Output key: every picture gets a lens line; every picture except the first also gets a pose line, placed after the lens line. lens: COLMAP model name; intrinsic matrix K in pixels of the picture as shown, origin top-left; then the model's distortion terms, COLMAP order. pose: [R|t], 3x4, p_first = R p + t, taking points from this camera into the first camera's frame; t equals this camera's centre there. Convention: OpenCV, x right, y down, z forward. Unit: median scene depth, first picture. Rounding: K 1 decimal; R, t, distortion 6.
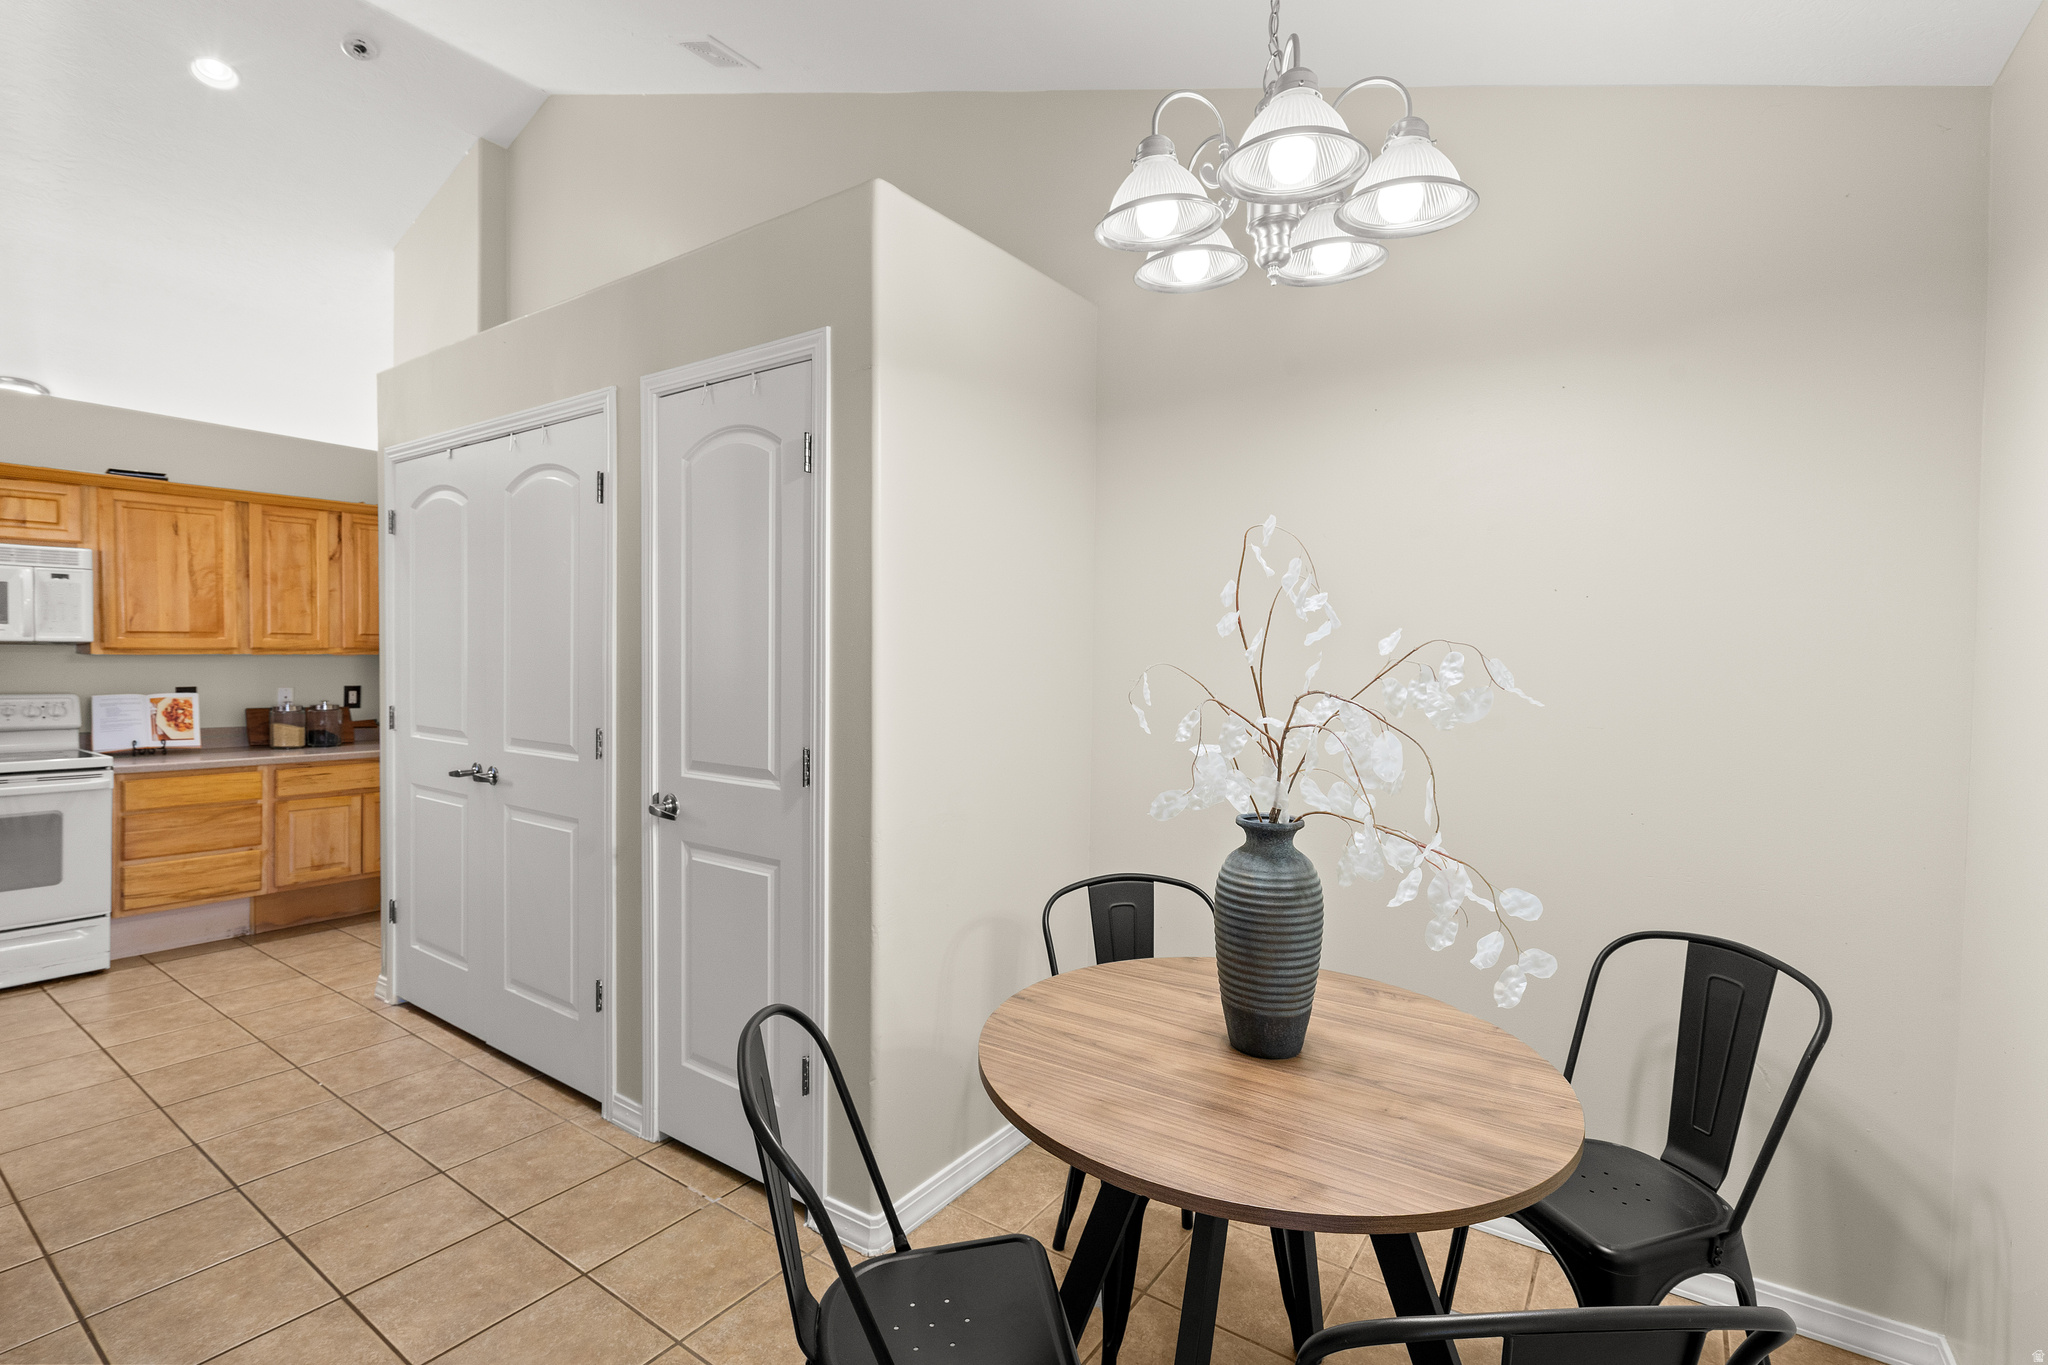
lens RADIAL K [[927.5, 0, 1021.5], [0, 927.5, 669.9], [0, 0, 1]] dist [-0.003491, -0.000822]
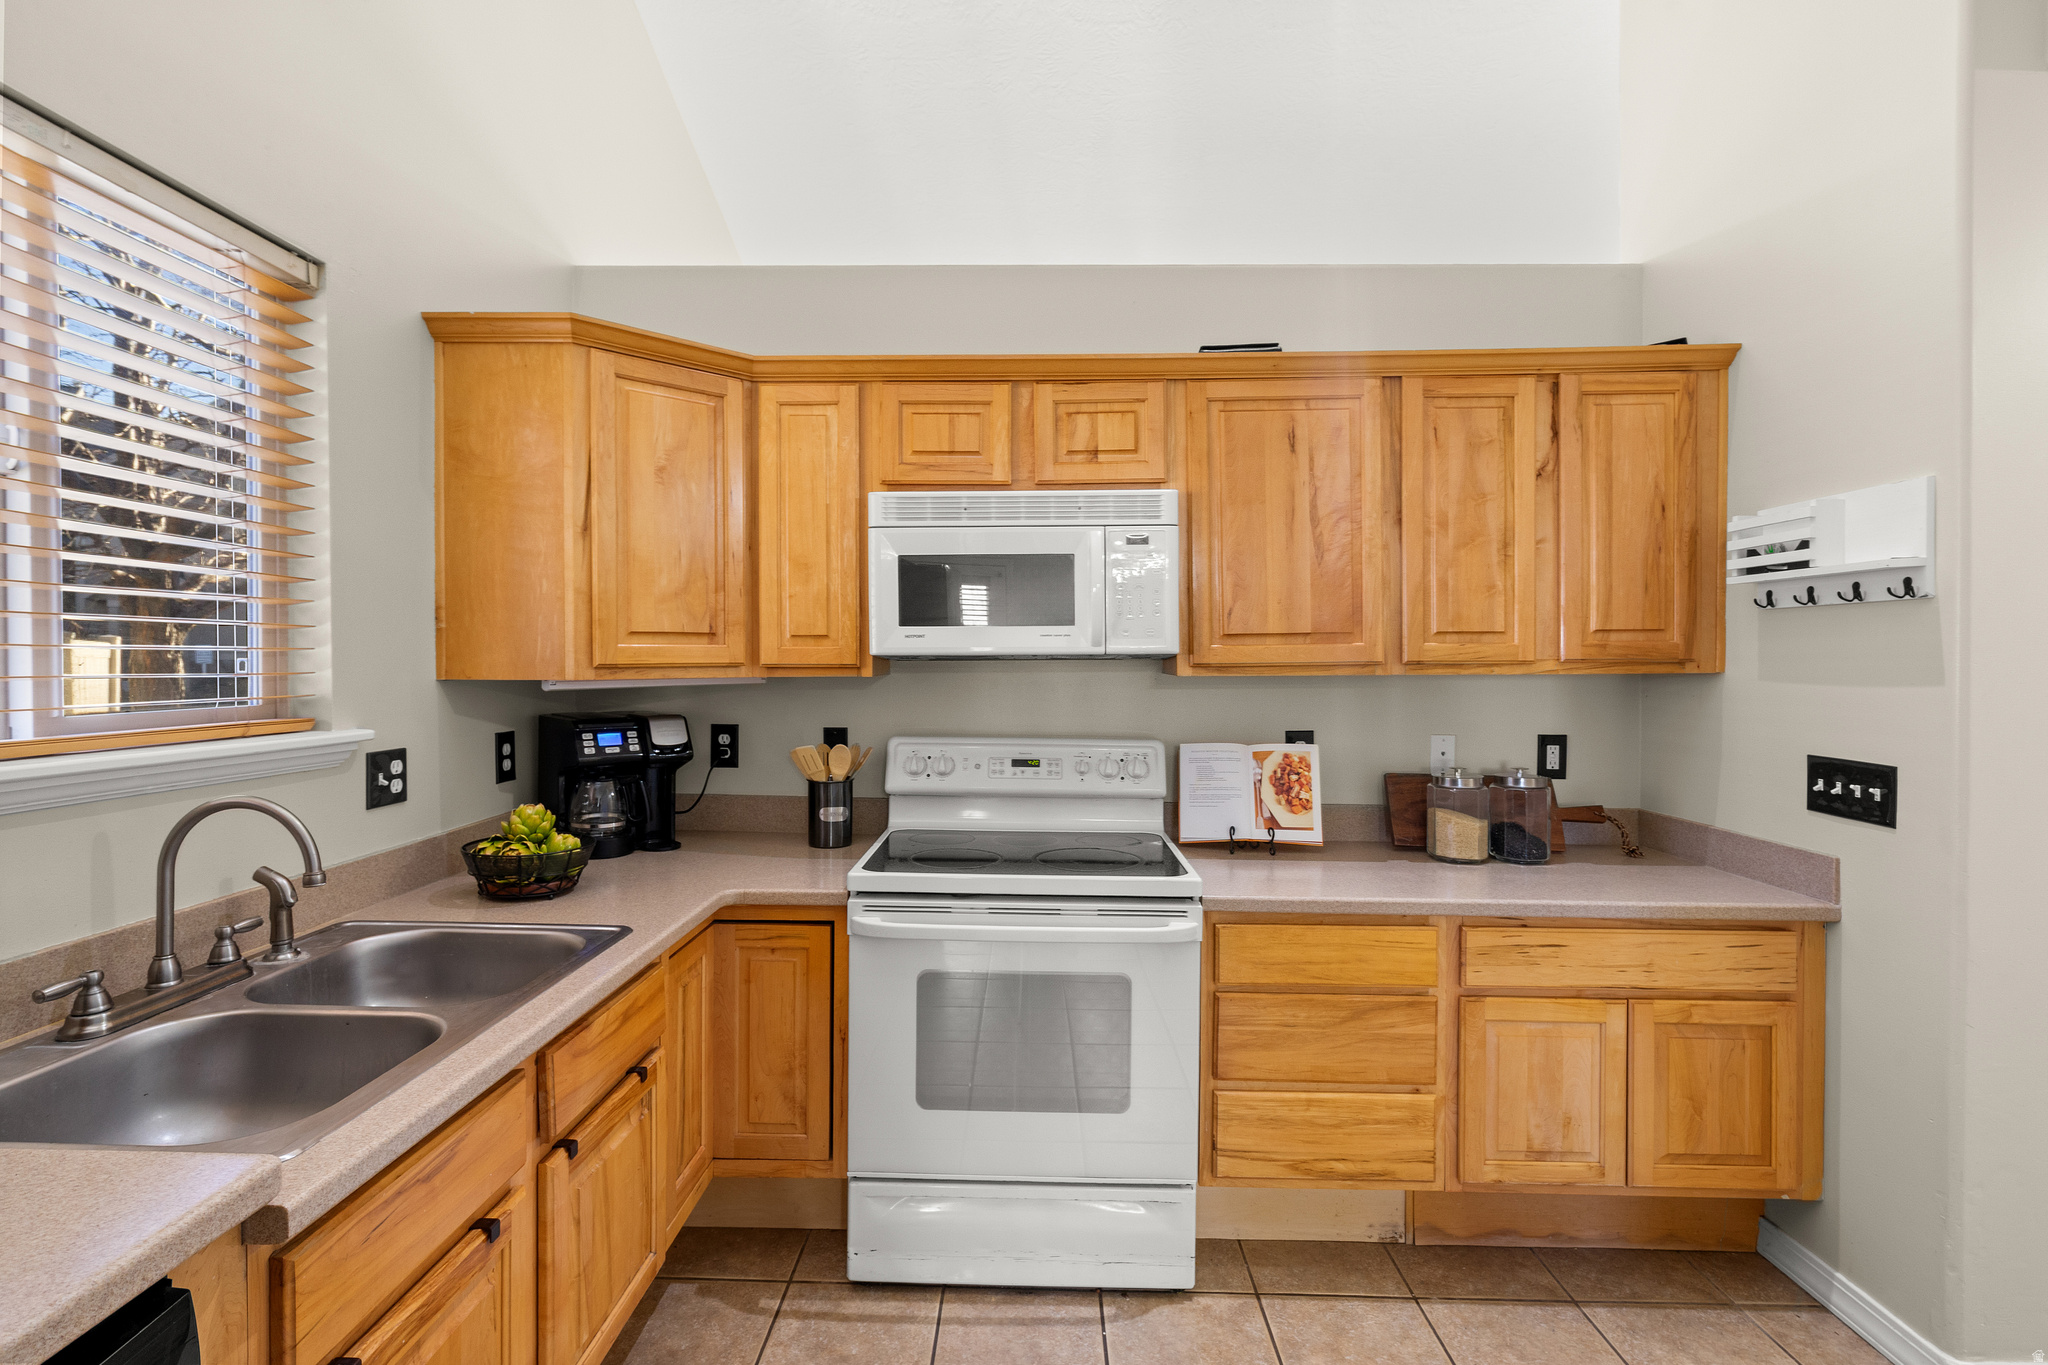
lens RADIAL K [[927.5, 0, 1018.6], [0, 927.5, 673.5], [0, 0, 1]] dist [-0.003491, -0.000822]
pose [[0.552449, -0.001418, -0.833546, -0.550704], [-0.007335, 0.999952, -0.006563, -0.013177], [0.833515, 0.009740, 0.552411, 0.567439]]
